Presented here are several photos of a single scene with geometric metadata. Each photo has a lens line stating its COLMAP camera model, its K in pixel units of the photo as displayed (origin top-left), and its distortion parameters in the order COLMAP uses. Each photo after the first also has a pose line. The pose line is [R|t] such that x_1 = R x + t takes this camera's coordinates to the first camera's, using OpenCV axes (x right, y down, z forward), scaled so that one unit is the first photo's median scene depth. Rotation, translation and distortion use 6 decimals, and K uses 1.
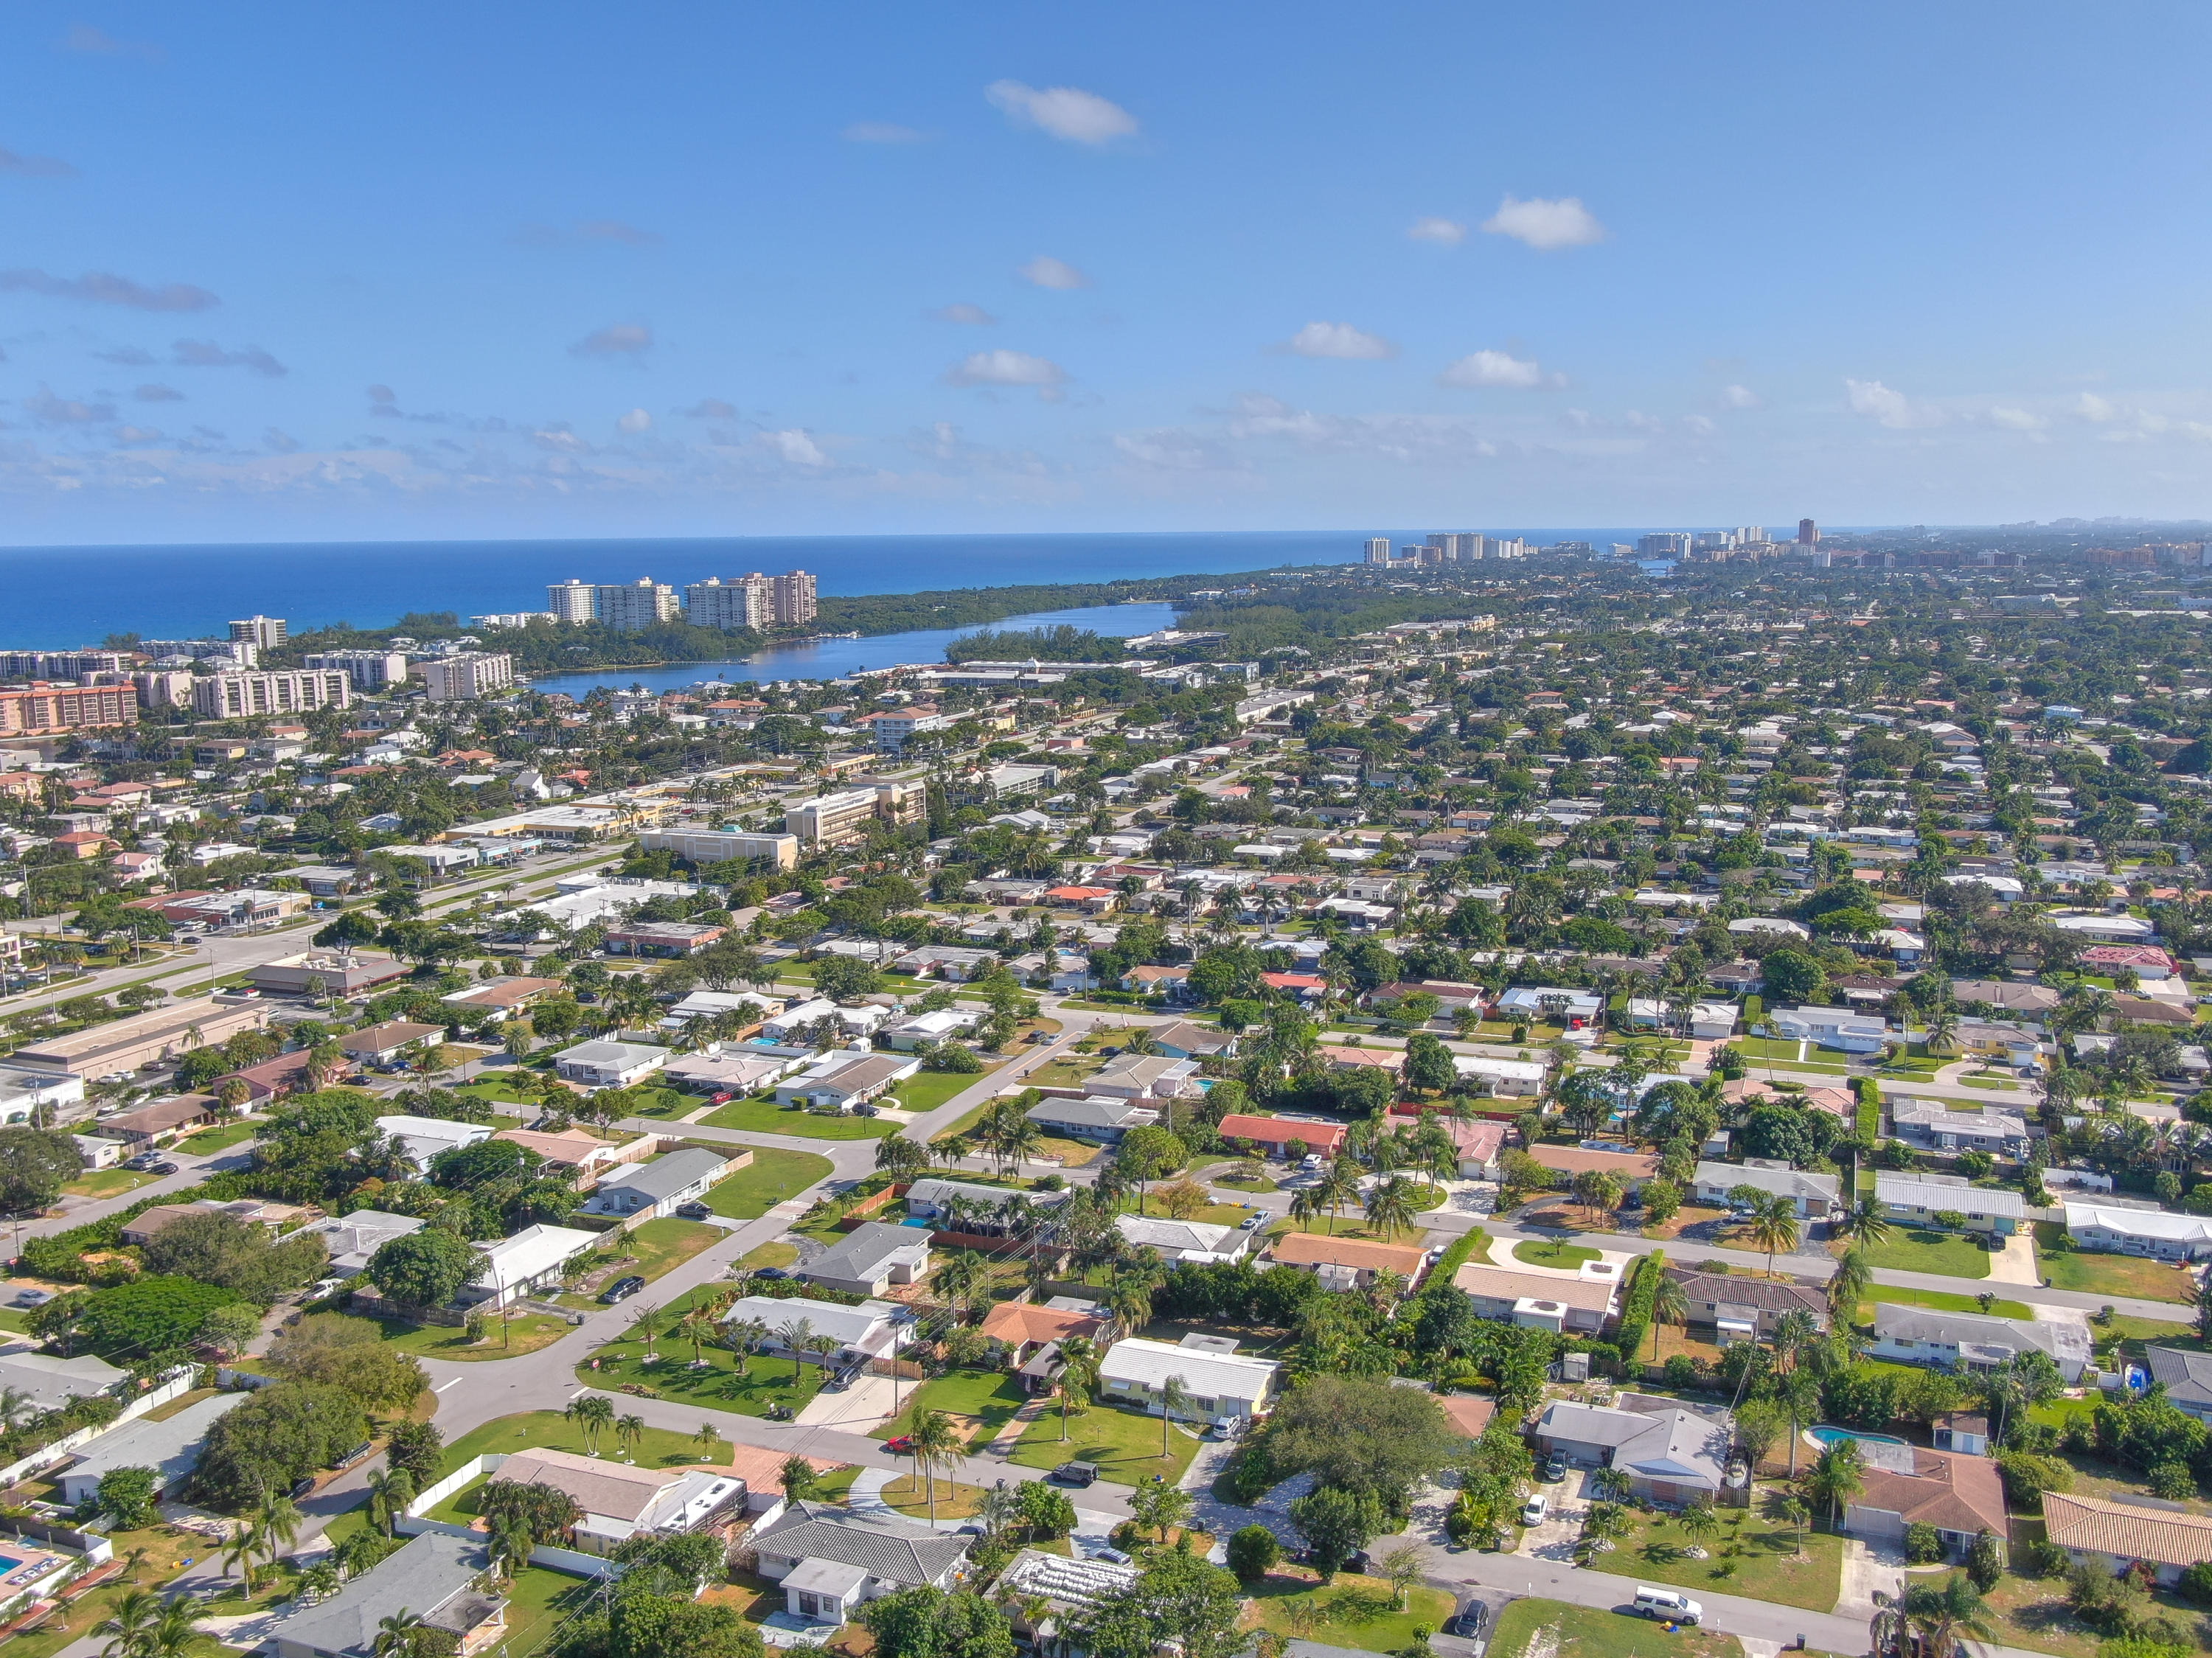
lens RADIAL K [[1950.7, 0, 1106.0], [0, 1950.7, 829.0], [0, 0, 1]] dist [-0.003963, 0.009160]
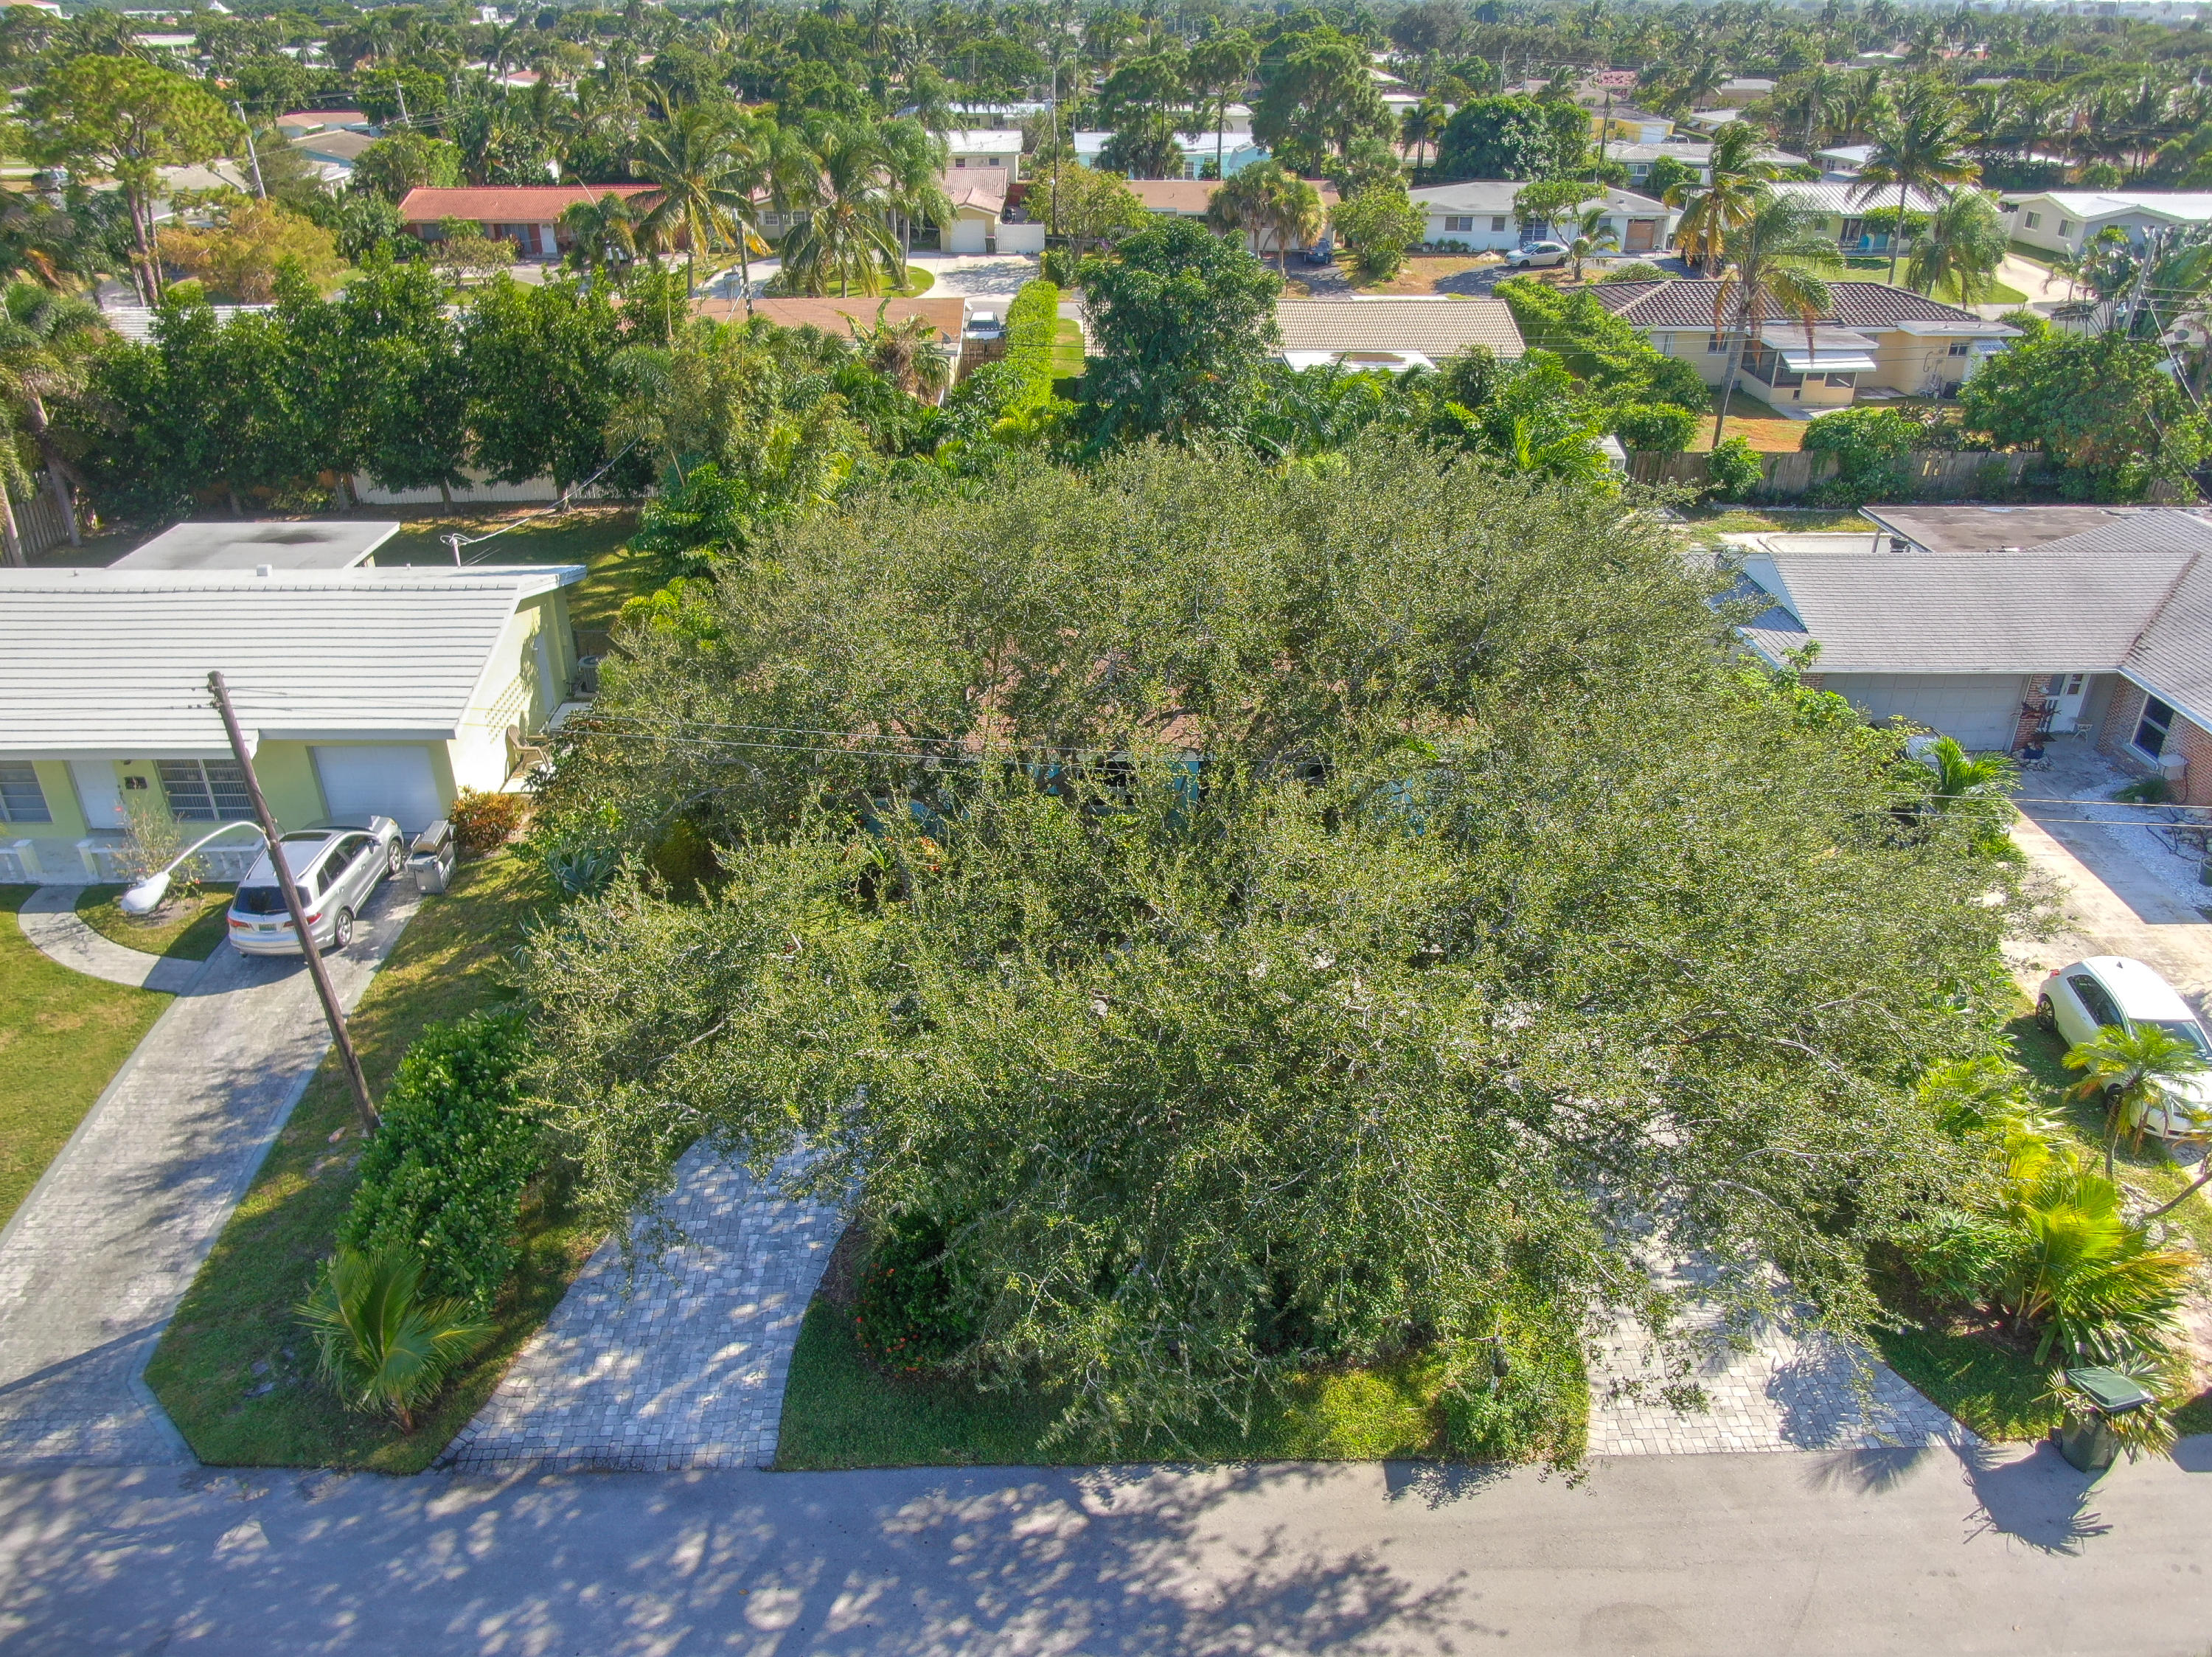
lens RADIAL K [[1591.4, 0, 1106.0], [0, 1591.4, 828.5], [0, 0, 1]] dist [0.005821, 0.003432]
pose [[0.919158, -0.168389, 0.356081, 0.045869], [0.044028, 0.942270, 0.331946, 0.150659], [-0.391420, -0.289434, 0.873509, 0.497357]]
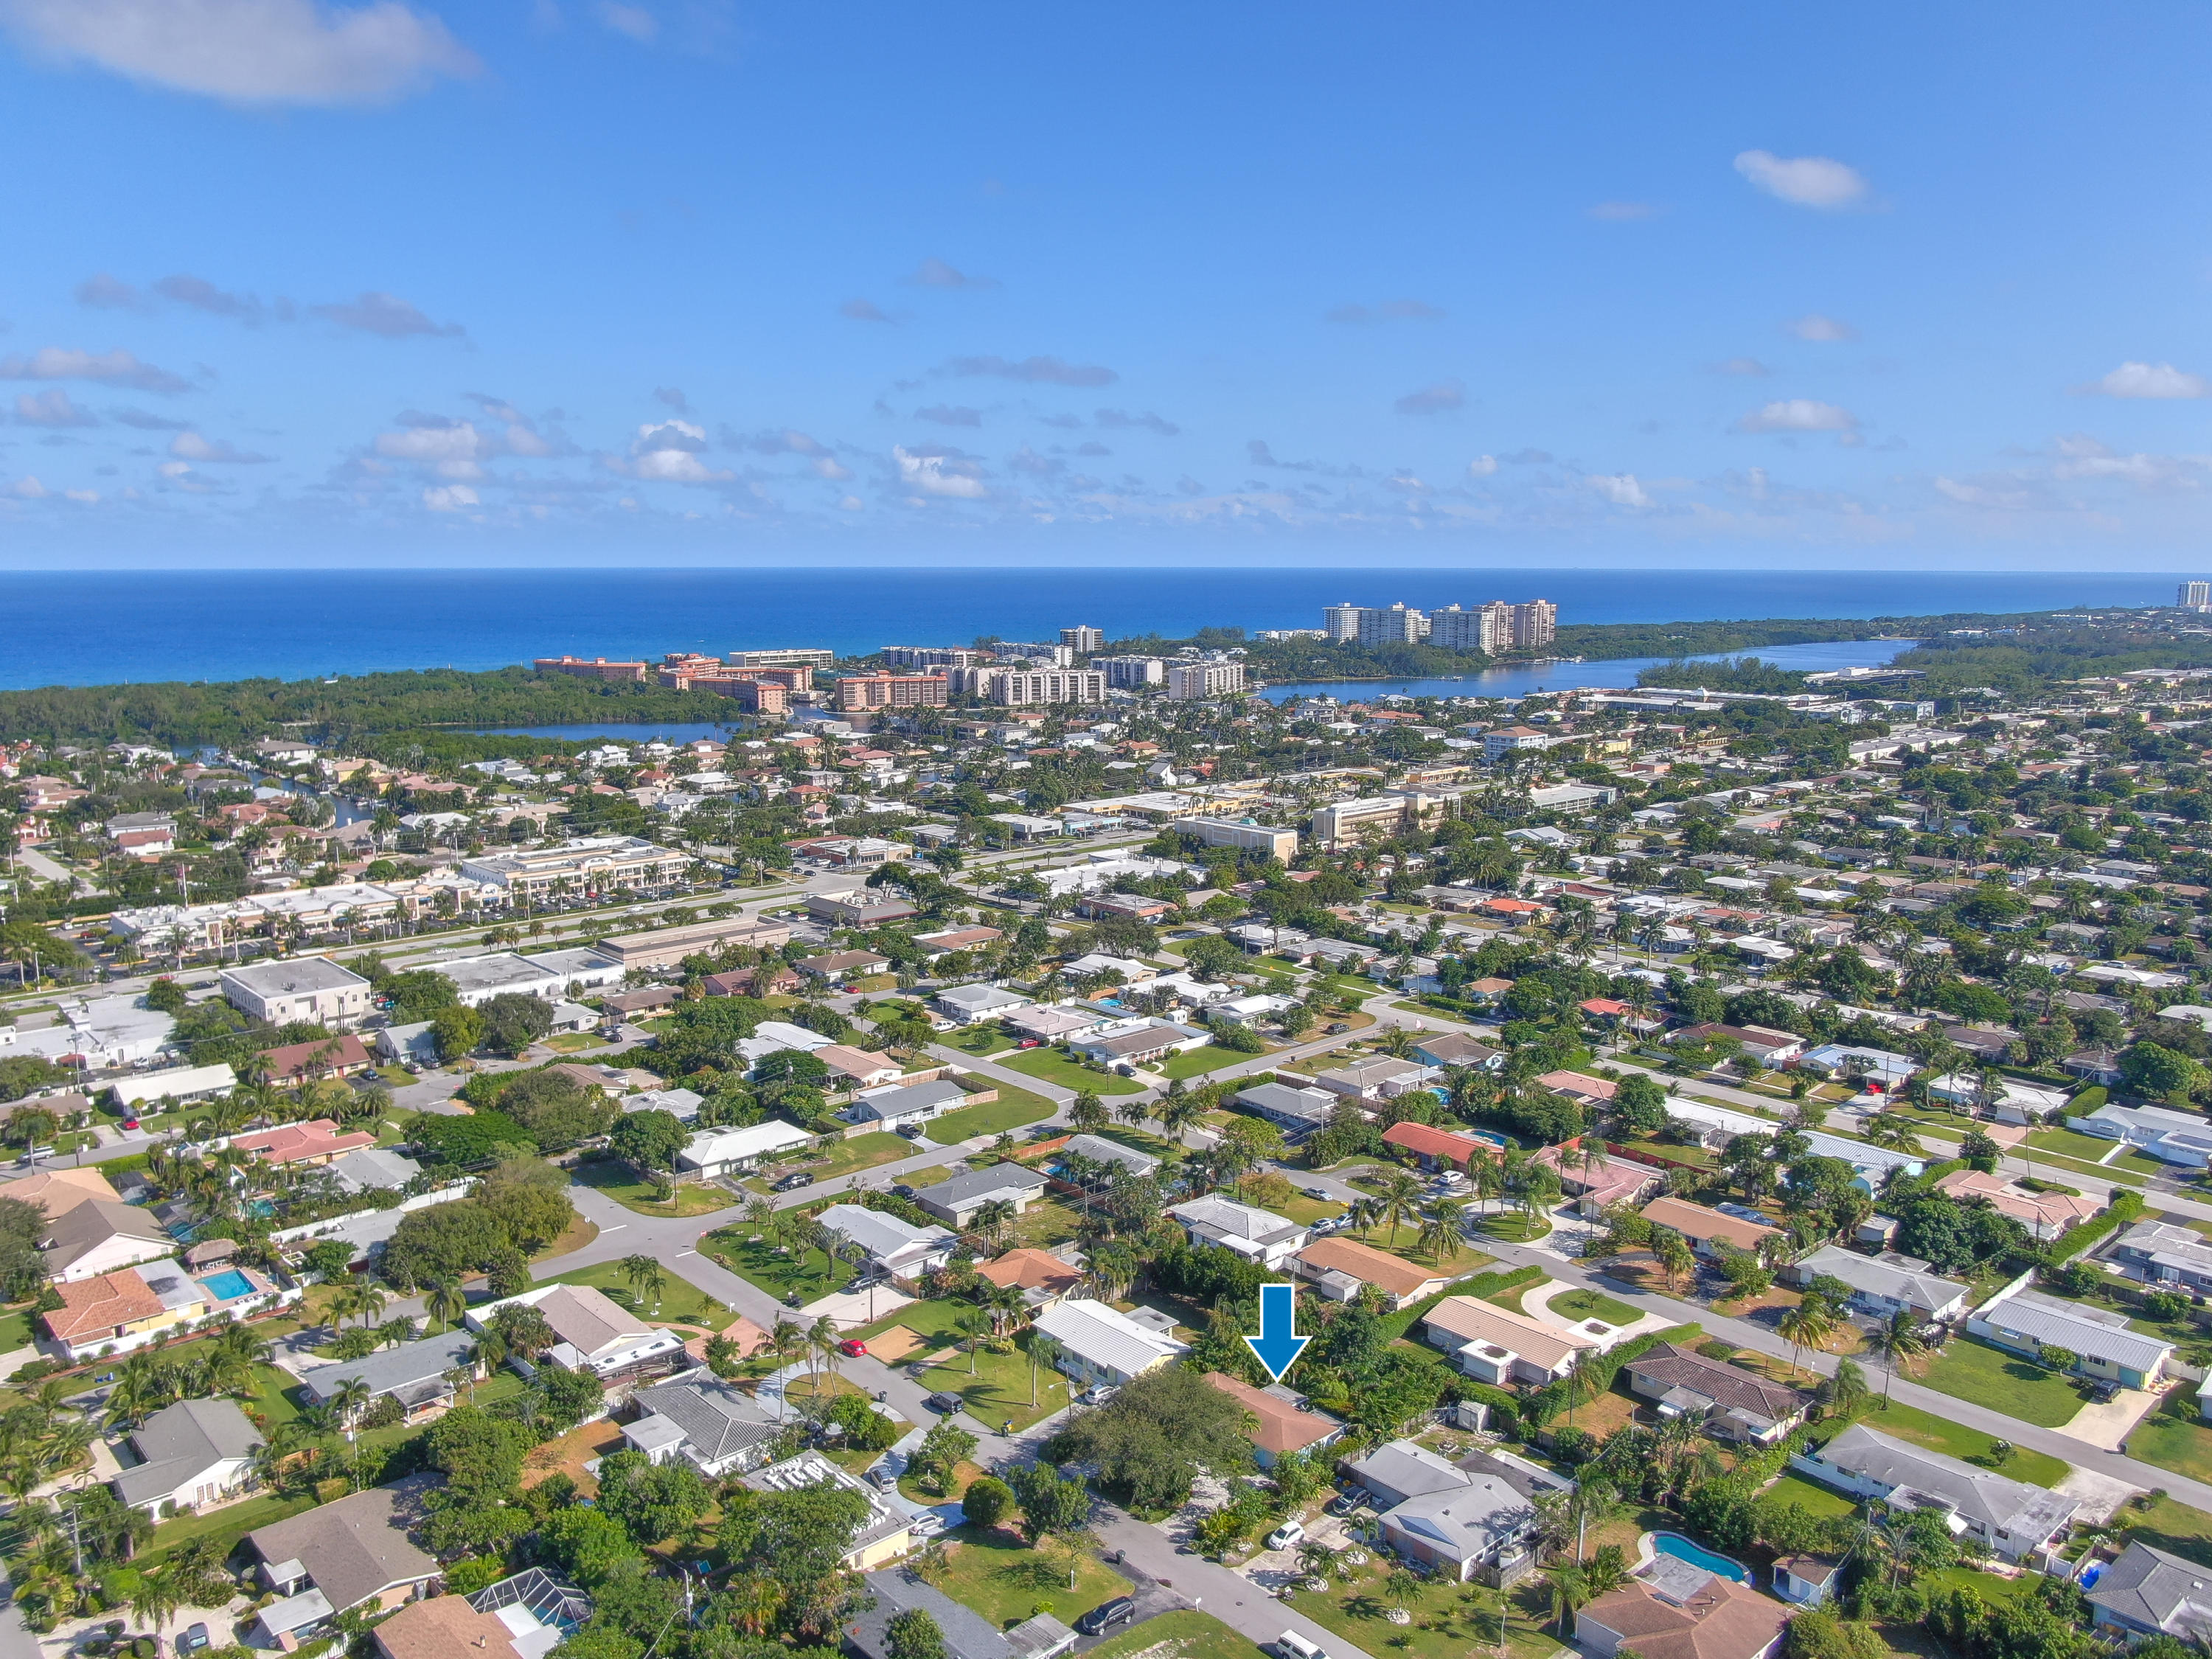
lens RADIAL K [[1708.5, 0, 1108.8], [0, 1708.5, 787.8], [0, 0, 1]] dist [-0.020974, 0.012433]
pose [[0.899386, 0.070815, -0.431382, 0.268581], [-0.079521, 0.996831, -0.002155, -0.017704], [0.429862, 0.036242, 0.902167, 0.076368]]
